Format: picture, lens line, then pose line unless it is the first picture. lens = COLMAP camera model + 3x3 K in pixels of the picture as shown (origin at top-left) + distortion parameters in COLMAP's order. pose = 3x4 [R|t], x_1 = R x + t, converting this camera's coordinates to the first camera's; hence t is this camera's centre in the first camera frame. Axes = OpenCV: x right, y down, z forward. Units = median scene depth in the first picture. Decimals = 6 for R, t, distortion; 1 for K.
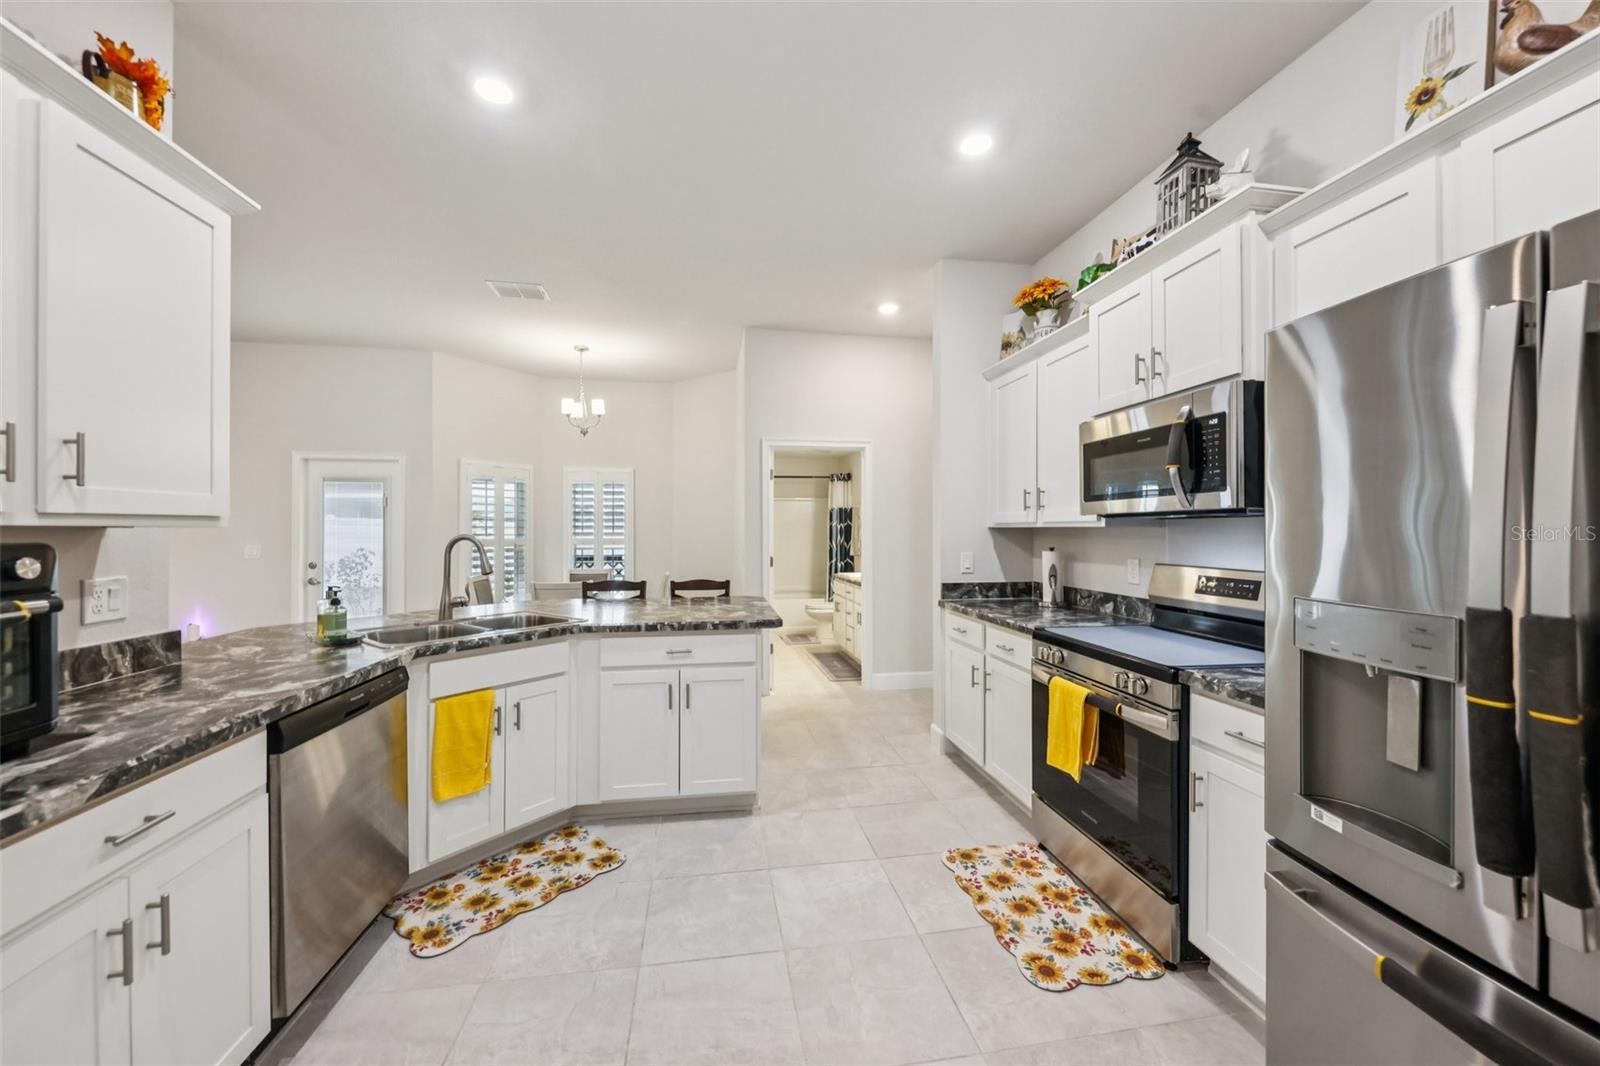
lens RADIAL K [[596.7, 0, 798.6], [0, 596.7, 530.9], [0, 0, 1]] dist [-0.000100, -0.000007]
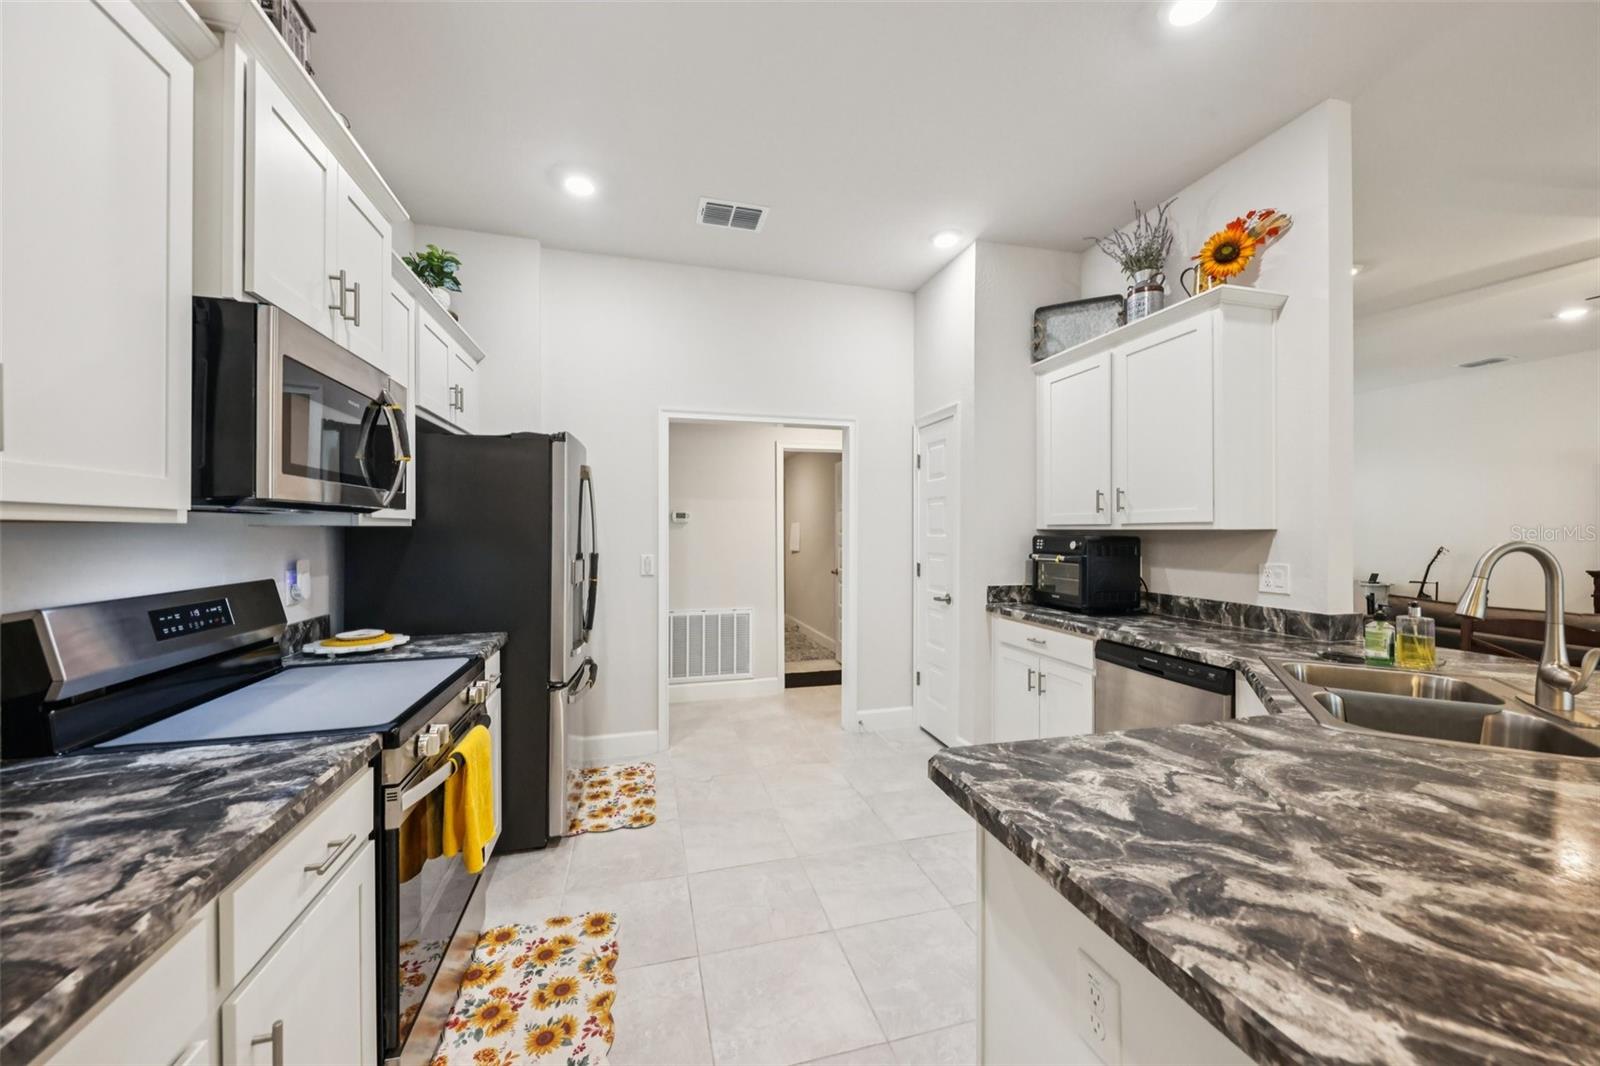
lens RADIAL K [[596.7, 0, 799.7], [0, 596.7, 529.4], [0, 0, 1]] dist [-0.000100, -0.000007]
pose [[-0.994272, -0.000129, -0.106880, 0.141849], [-0.000115, 1.000000, -0.000135, -0.005498], [0.106880, -0.000122, -0.994272, 1.969855]]
